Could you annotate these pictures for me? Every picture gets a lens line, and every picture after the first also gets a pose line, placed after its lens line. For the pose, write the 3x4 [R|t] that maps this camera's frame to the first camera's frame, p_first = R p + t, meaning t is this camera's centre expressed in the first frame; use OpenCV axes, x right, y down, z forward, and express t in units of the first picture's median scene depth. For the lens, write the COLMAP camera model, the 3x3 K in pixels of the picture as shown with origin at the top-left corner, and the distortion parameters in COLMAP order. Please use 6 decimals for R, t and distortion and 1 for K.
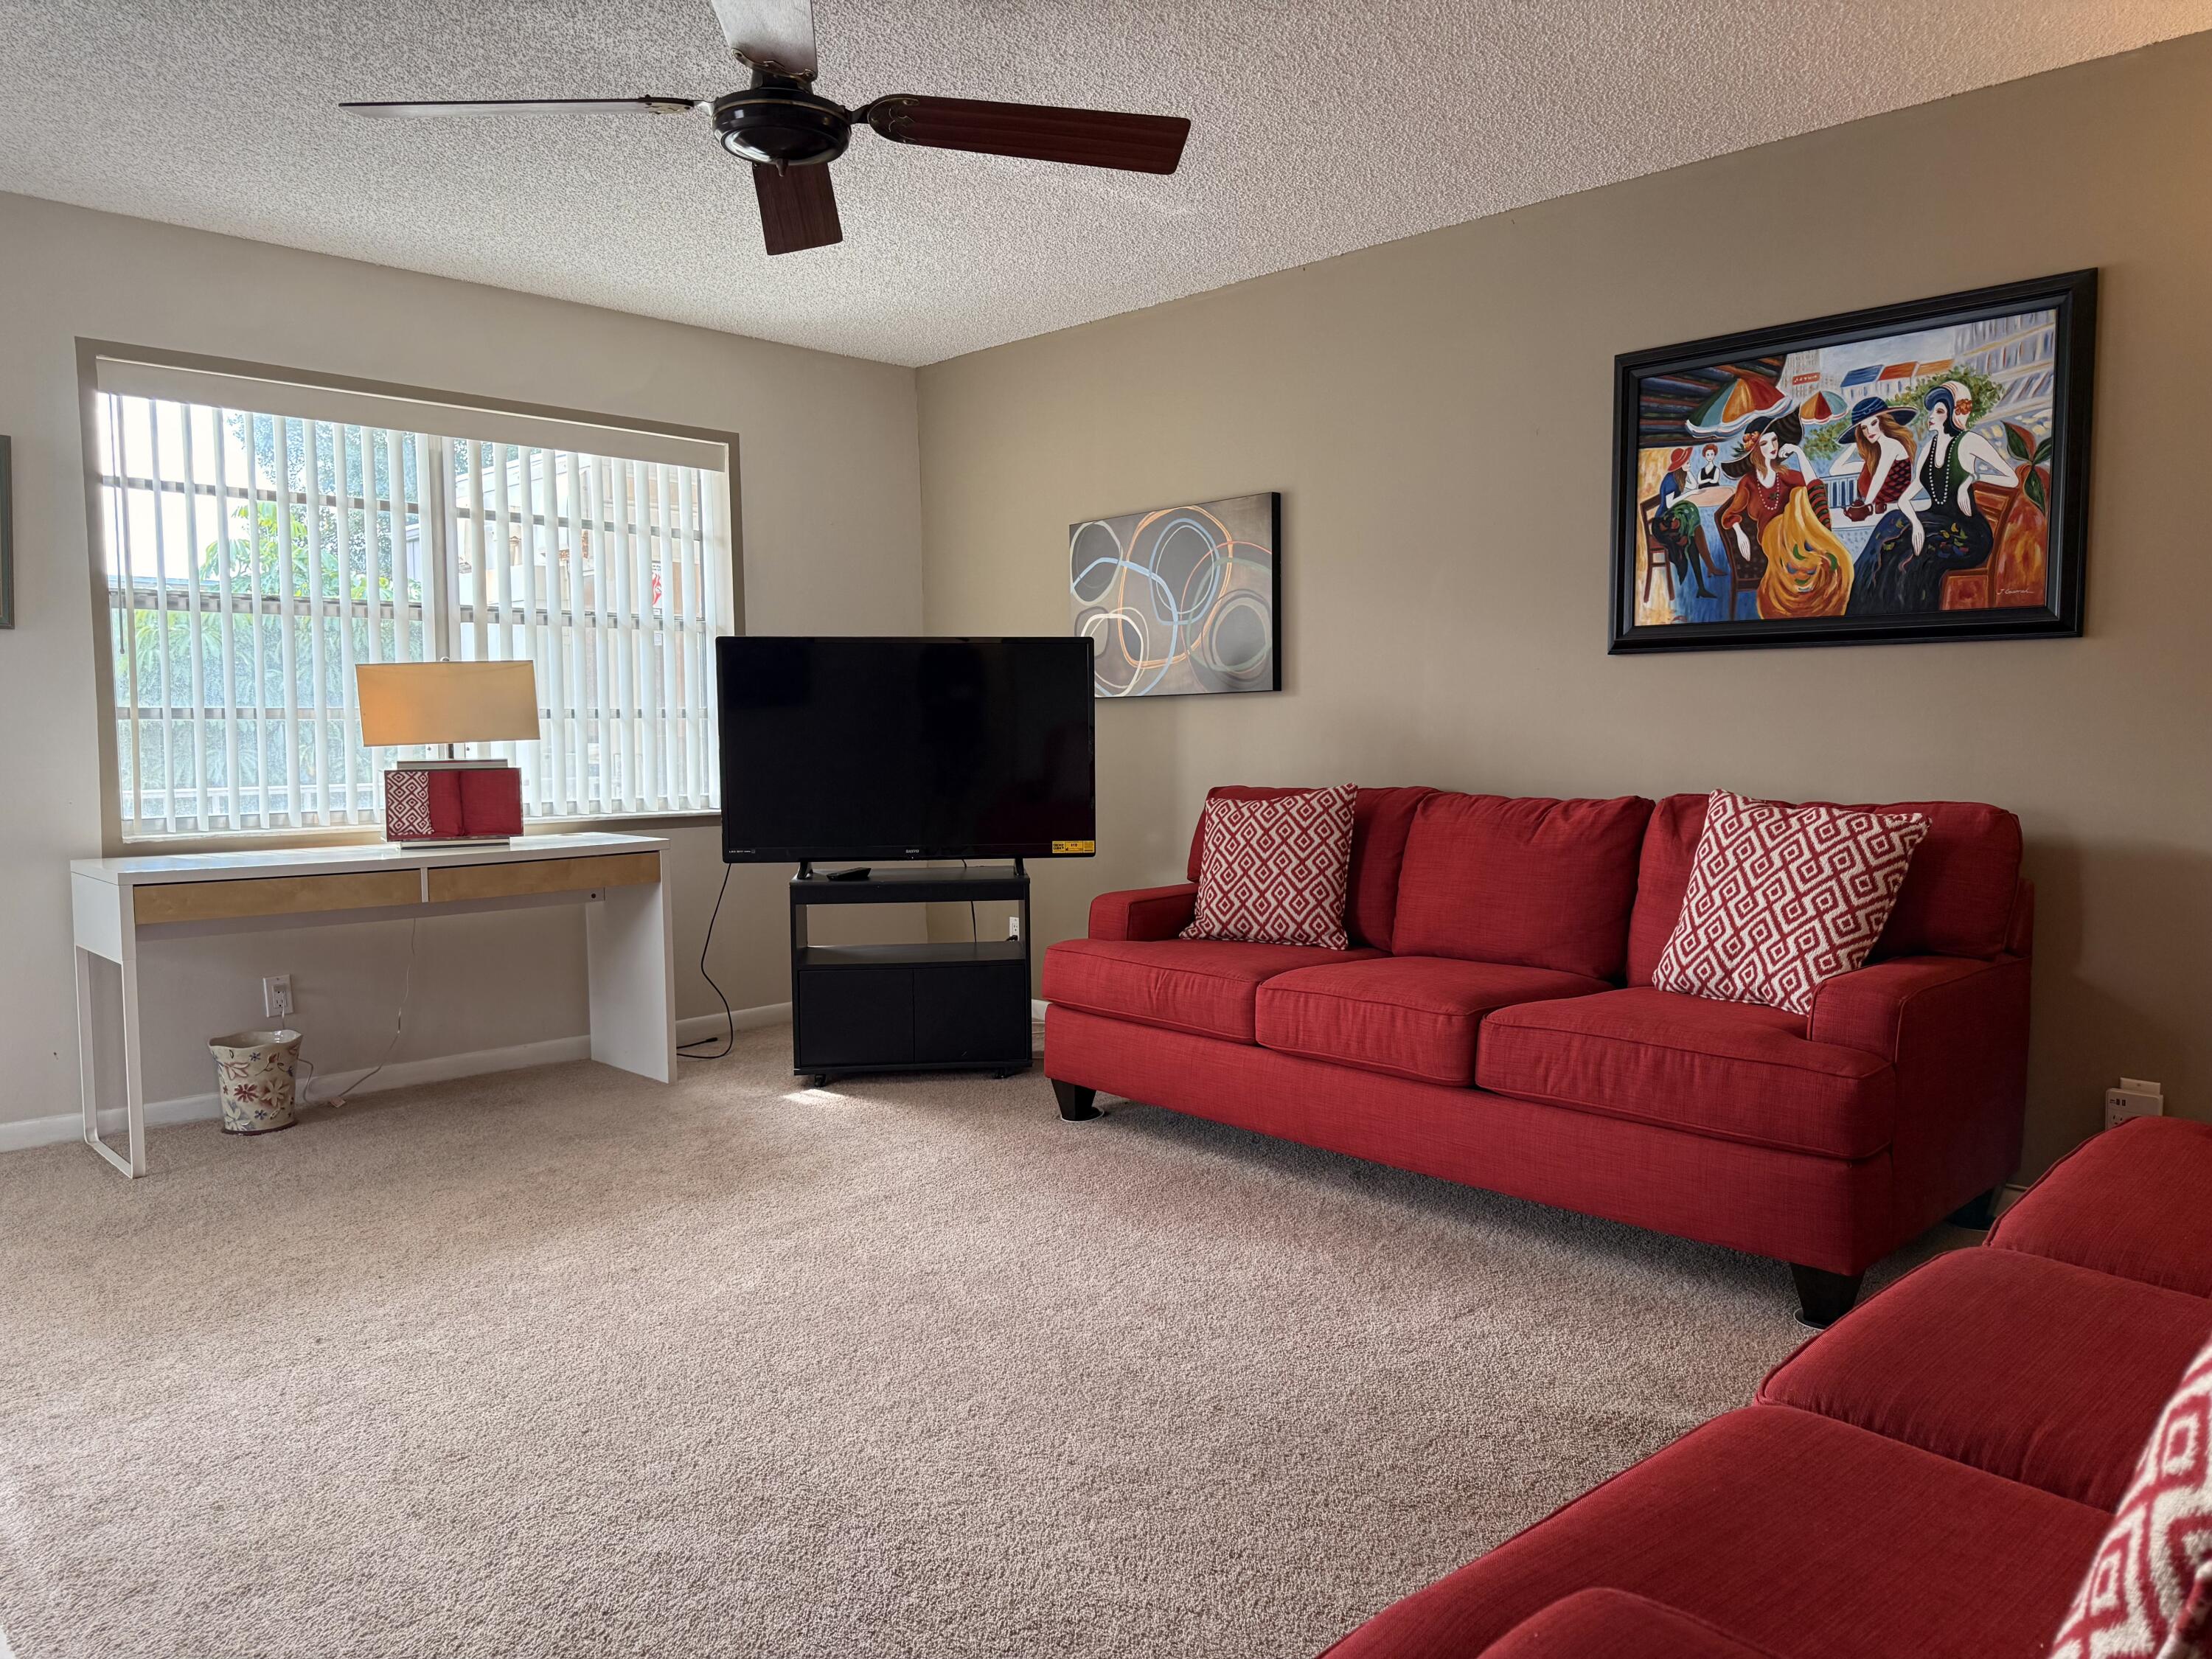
lens RADIAL K [[1568.6, 0, 1098.4], [0, 1568.6, 840.6], [0, 0, 1]] dist [-0.005752, -0.006247]
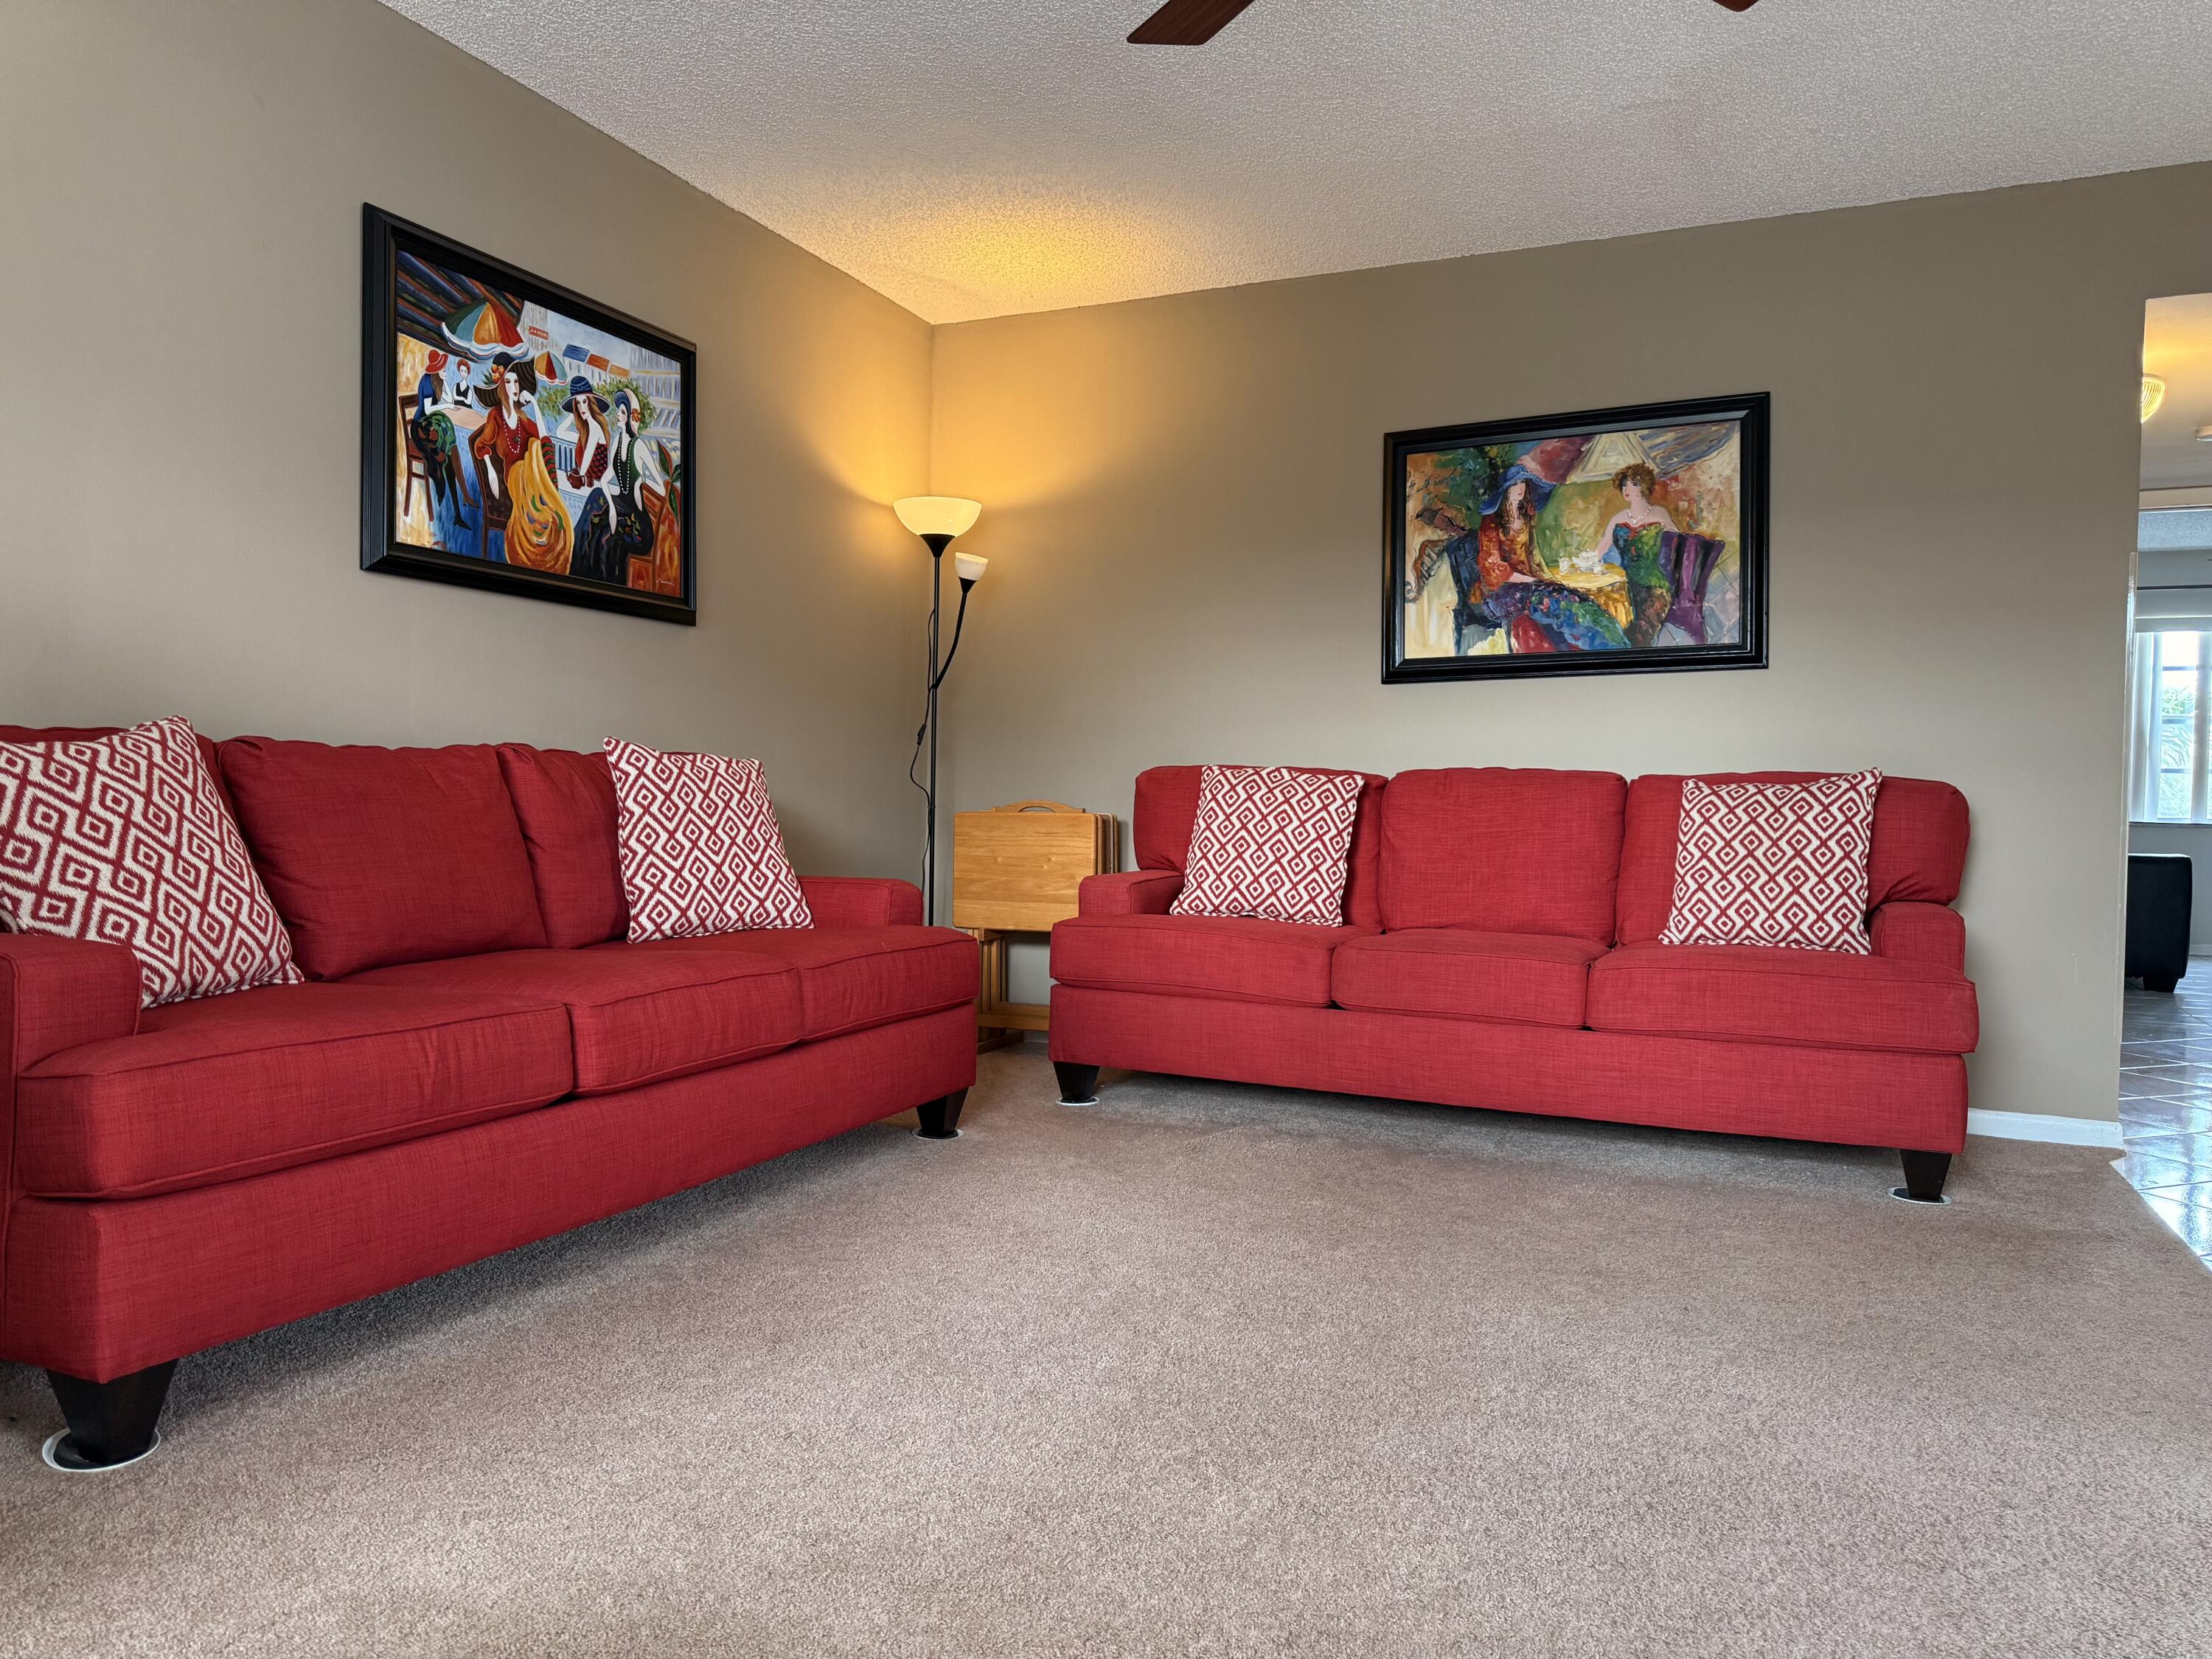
lens RADIAL K [[1568.6, 0, 1098.4], [0, 1568.6, 840.6], [0, 0, 1]] dist [-0.005752, -0.006247]
pose [[-0.376122, -0.021156, 0.926328, -0.617124], [0.057195, 0.997303, 0.046000, 0.004910], [-0.924803, 0.070283, -0.373898, 1.054001]]
